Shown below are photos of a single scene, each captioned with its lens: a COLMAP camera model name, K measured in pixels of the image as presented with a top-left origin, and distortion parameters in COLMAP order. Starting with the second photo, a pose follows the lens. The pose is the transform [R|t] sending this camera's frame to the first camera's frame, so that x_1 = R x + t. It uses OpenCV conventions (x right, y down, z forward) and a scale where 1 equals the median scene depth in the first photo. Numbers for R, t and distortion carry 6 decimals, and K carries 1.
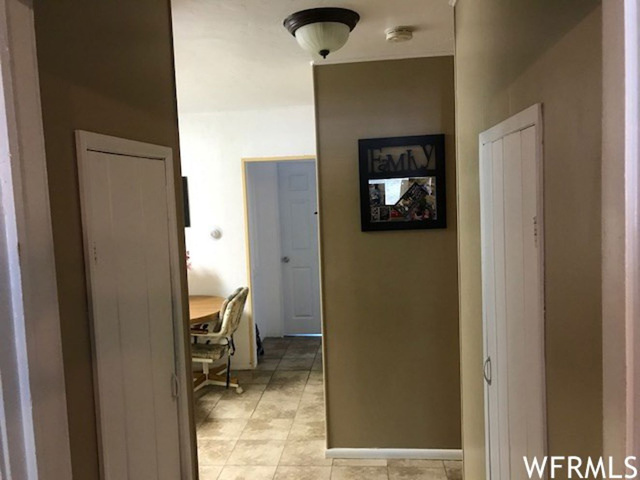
lens RADIAL K [[525.6, 0, 320.0], [0, 525.6, 239.1], [0, 0, 1]] dist [0.003482, -0.010330]
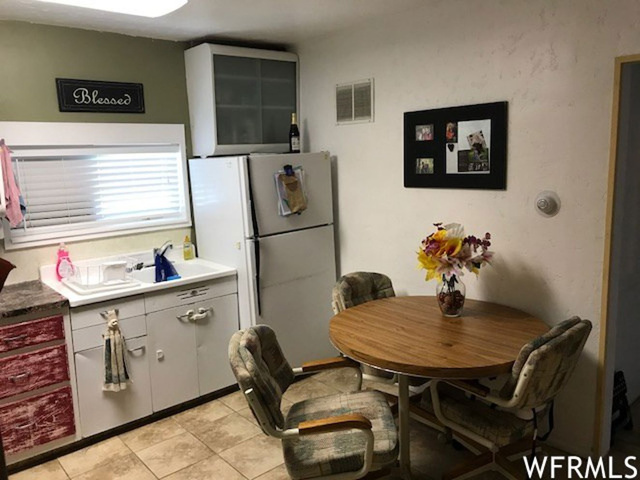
lens RADIAL K [[525.6, 0, 320.6], [0, 525.6, 239.0], [0, 0, 1]] dist [0.003482, -0.010330]
pose [[0.727793, 0.115488, -0.676003, 0.004735], [-0.046088, 0.991727, 0.119806, -0.033923], [0.684247, -0.056039, 0.727094, 0.501631]]
